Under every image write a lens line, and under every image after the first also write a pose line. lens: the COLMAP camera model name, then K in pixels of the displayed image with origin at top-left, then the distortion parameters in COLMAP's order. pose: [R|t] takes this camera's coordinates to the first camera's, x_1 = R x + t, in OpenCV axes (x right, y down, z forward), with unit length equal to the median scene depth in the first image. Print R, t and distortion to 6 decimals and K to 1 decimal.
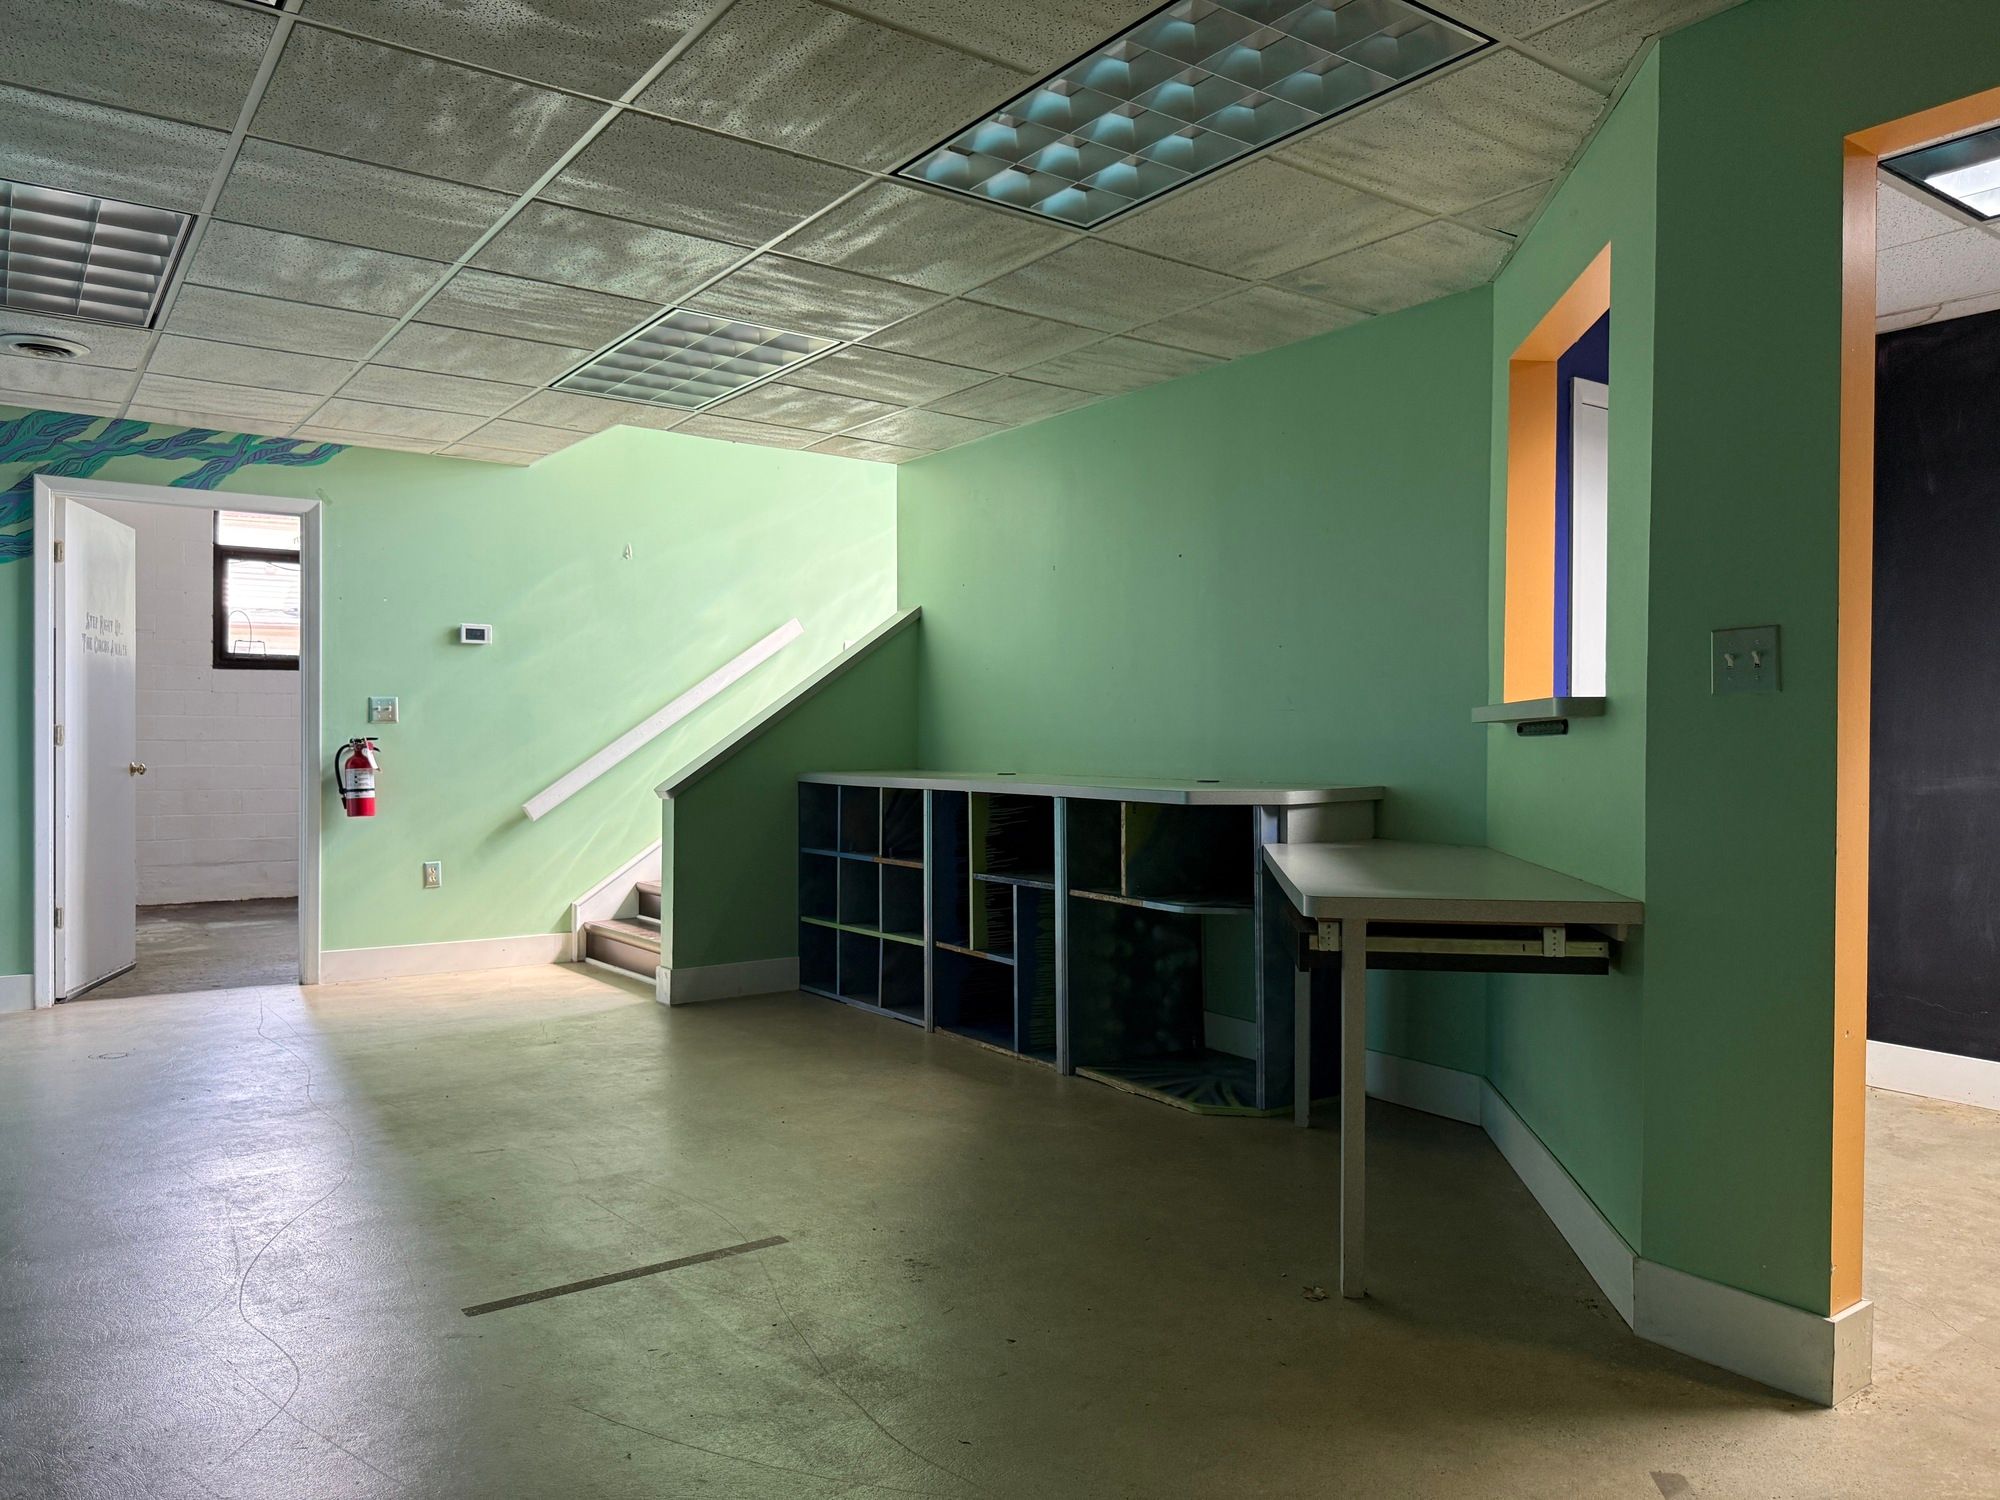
lens RADIAL K [[1419.9, 0, 1002.6], [0, 1419.9, 748.5], [0, 0, 1]] dist [0.042815, -0.039565]
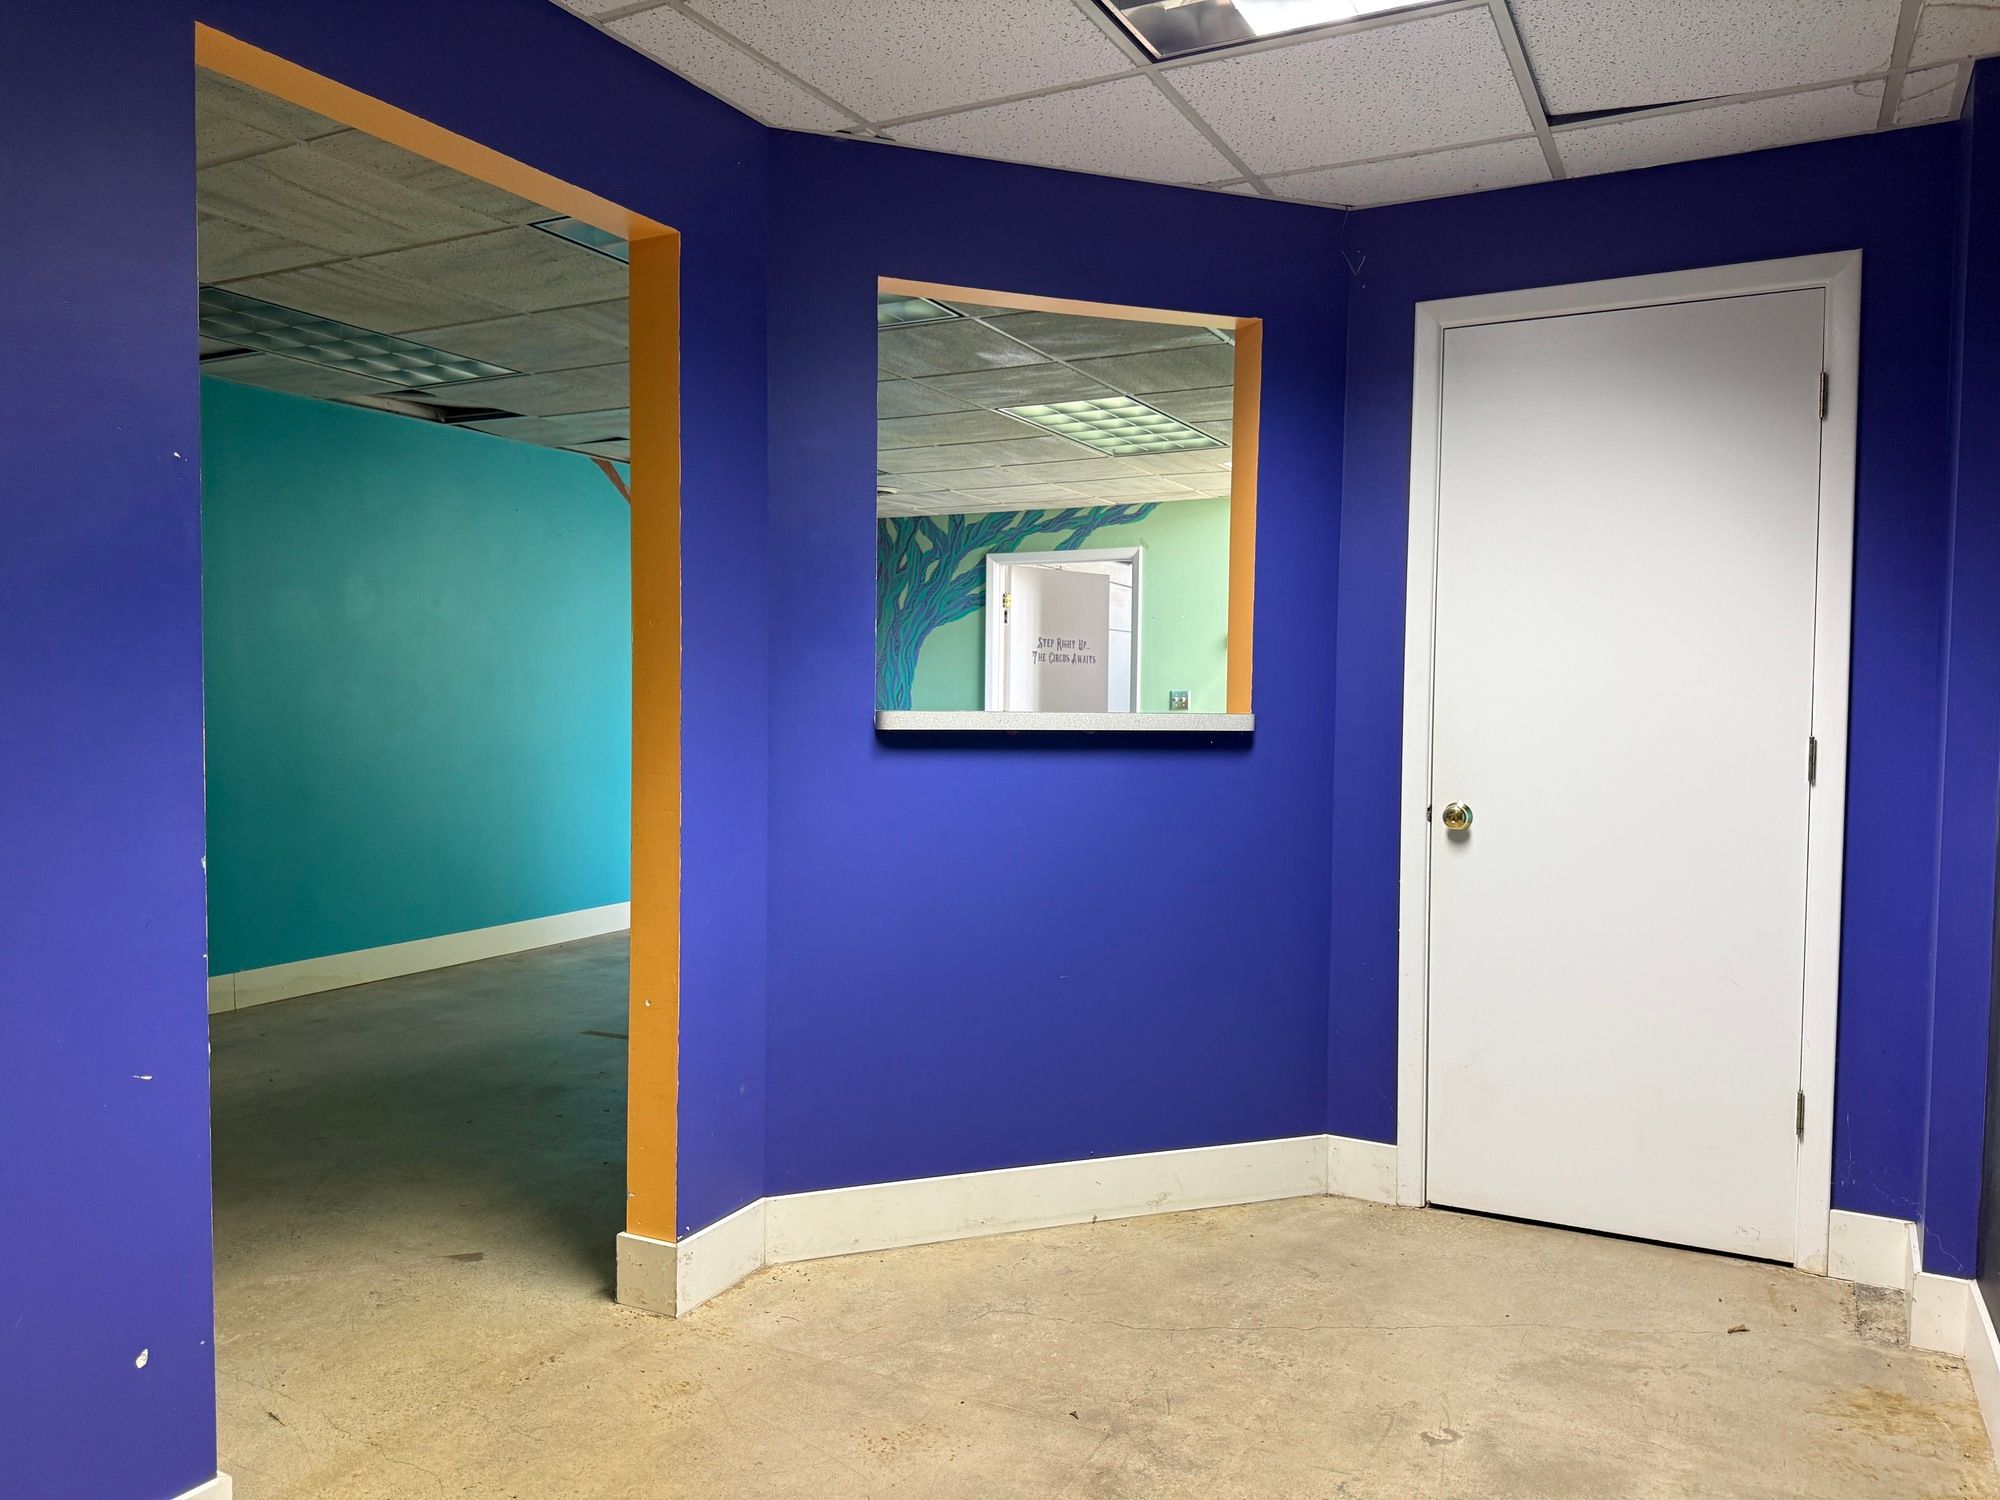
lens RADIAL K [[1419.9, 0, 1008.5], [0, 1419.9, 750.8], [0, 0, 1]] dist [0.042815, -0.039565]
pose [[0.448268, 0.033248, -0.893281, 0.726729], [-0.010015, 0.999432, 0.032173, -0.023114], [0.893843, -0.005476, 0.448346, 0.302309]]
